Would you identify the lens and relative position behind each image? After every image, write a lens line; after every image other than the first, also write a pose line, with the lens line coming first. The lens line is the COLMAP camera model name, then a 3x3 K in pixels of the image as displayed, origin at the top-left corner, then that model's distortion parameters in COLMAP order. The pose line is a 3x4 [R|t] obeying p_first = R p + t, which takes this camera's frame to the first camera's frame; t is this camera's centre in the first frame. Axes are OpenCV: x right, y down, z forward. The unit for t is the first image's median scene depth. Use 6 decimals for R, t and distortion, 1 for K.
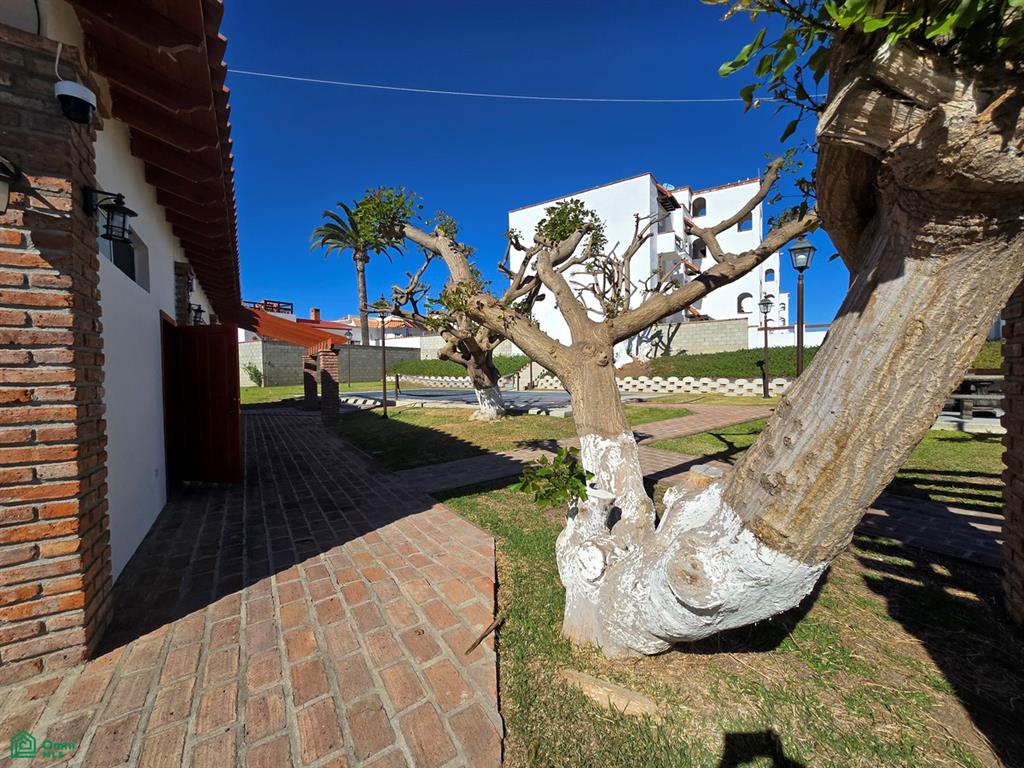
lens RADIAL K [[416.3, 0, 518.3], [0, 416.3, 383.0], [0, 0, 1]] dist [-0.002619, -0.000155]
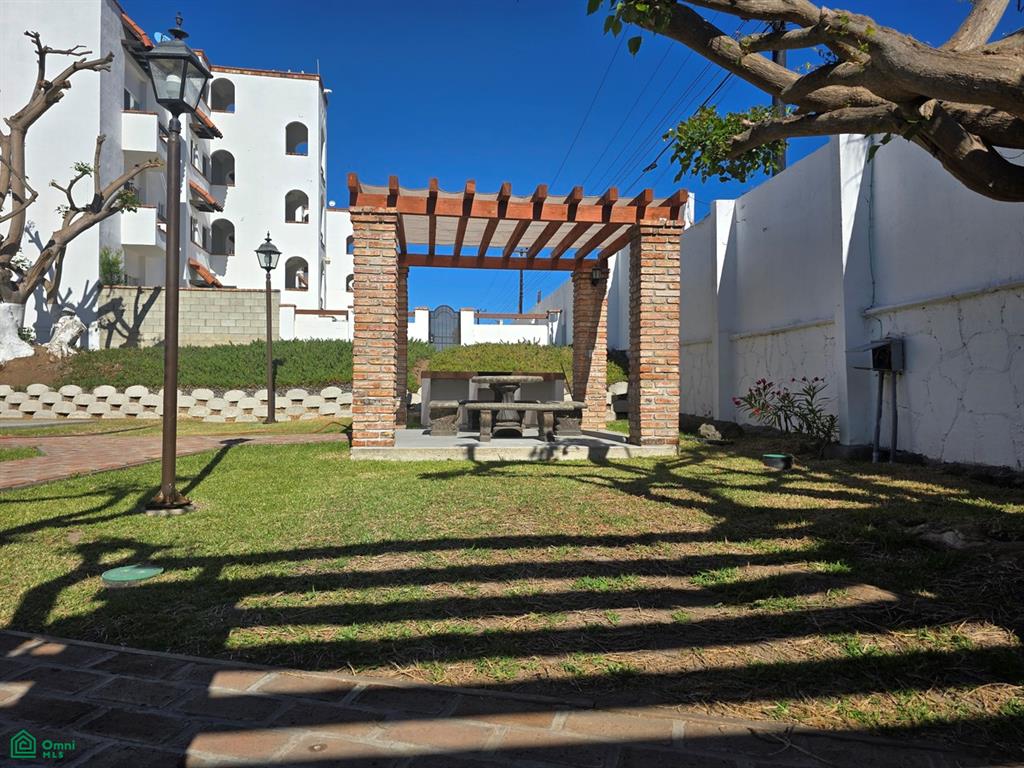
lens RADIAL K [[699.5, 0, 516.5], [0, 699.5, 382.9], [0, 0, 1]] dist [0.013658, 0.002738]
pose [[0.733526, 0.024368, 0.679224, 0.139391], [0.005216, 0.999126, -0.041478, 0.015348], [-0.679641, 0.033968, 0.732758, 0.065651]]
